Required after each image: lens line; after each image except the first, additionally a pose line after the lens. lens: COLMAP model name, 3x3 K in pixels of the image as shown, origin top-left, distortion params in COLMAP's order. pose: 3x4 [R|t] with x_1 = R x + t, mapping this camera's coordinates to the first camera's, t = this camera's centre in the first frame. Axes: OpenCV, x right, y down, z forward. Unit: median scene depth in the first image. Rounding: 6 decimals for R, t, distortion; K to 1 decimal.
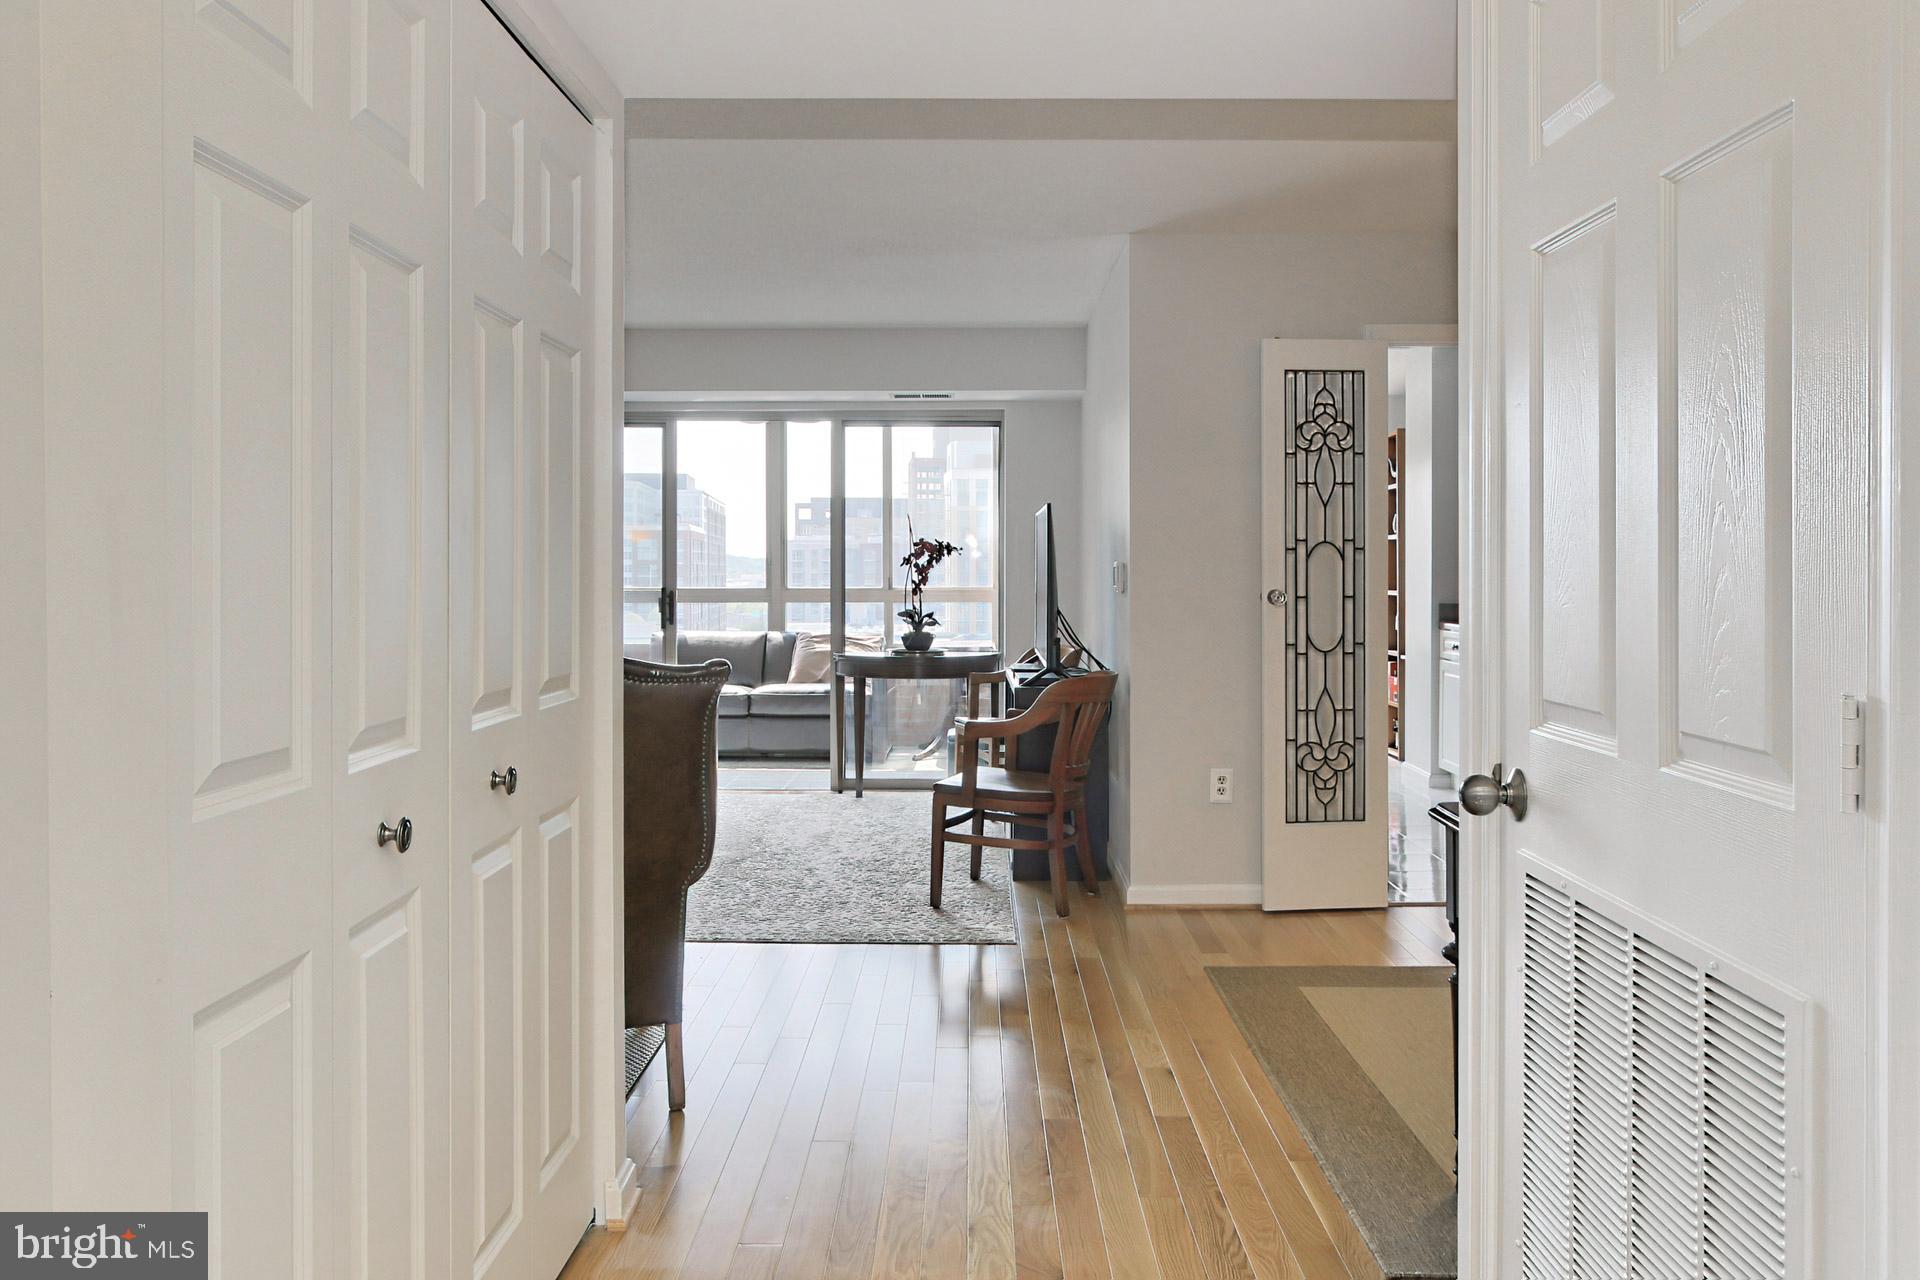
lens RADIAL K [[1484.8, 0, 962.1], [0, 1484.8, 578.2], [0, 0, 1]] dist [0.000328, 0.000030]
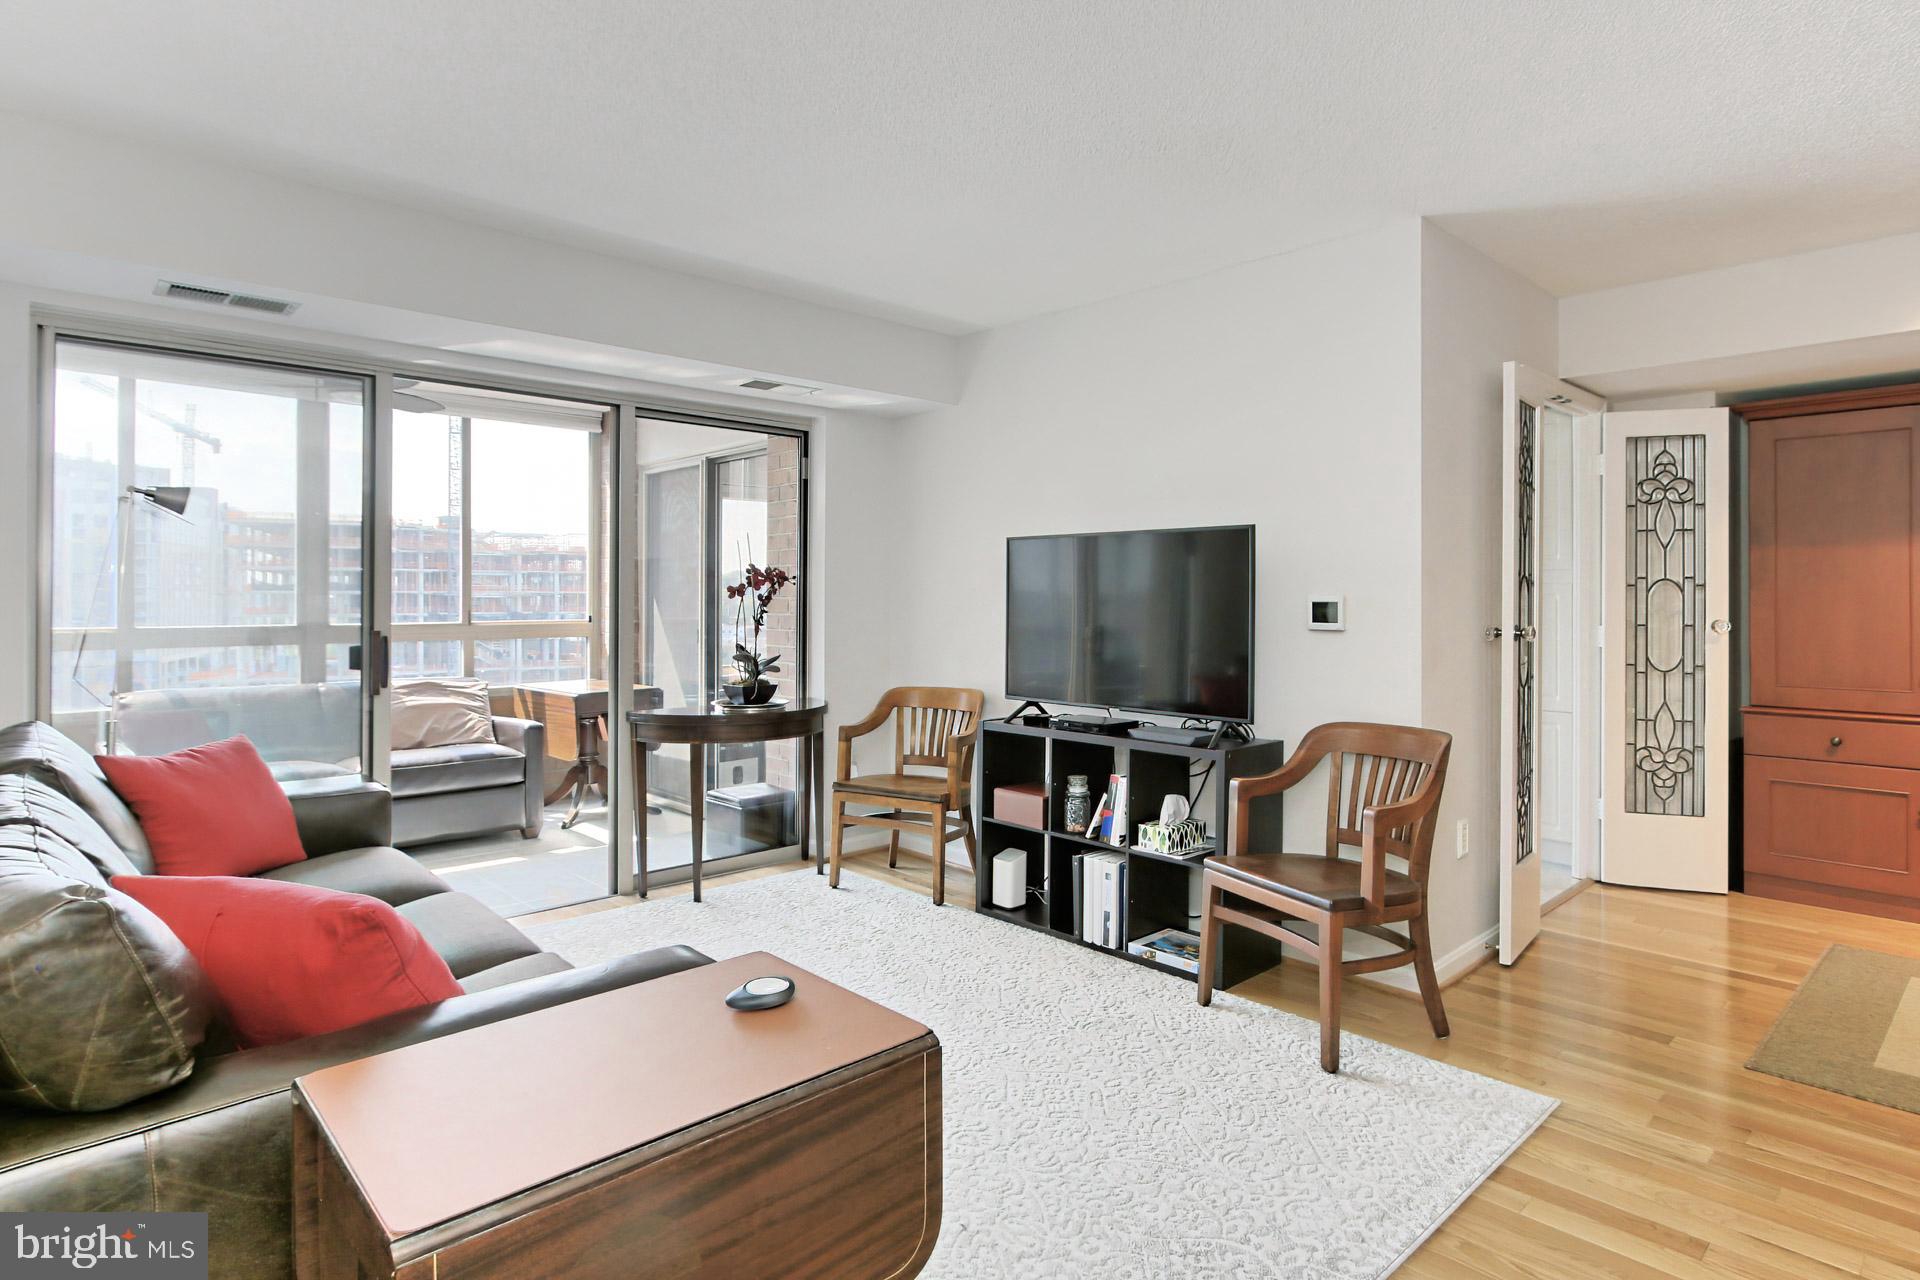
lens RADIAL K [[1036.3, 0, 972.9], [0, 1036.3, 597.6], [0, 0, 1]] dist [-0.002937, 0.000285]
pose [[0.719688, 0.001506, 0.694296, -0.331884], [0.003406, 0.999978, -0.005700, -0.004585], [-0.694290, 0.006467, 0.719667, 0.508943]]
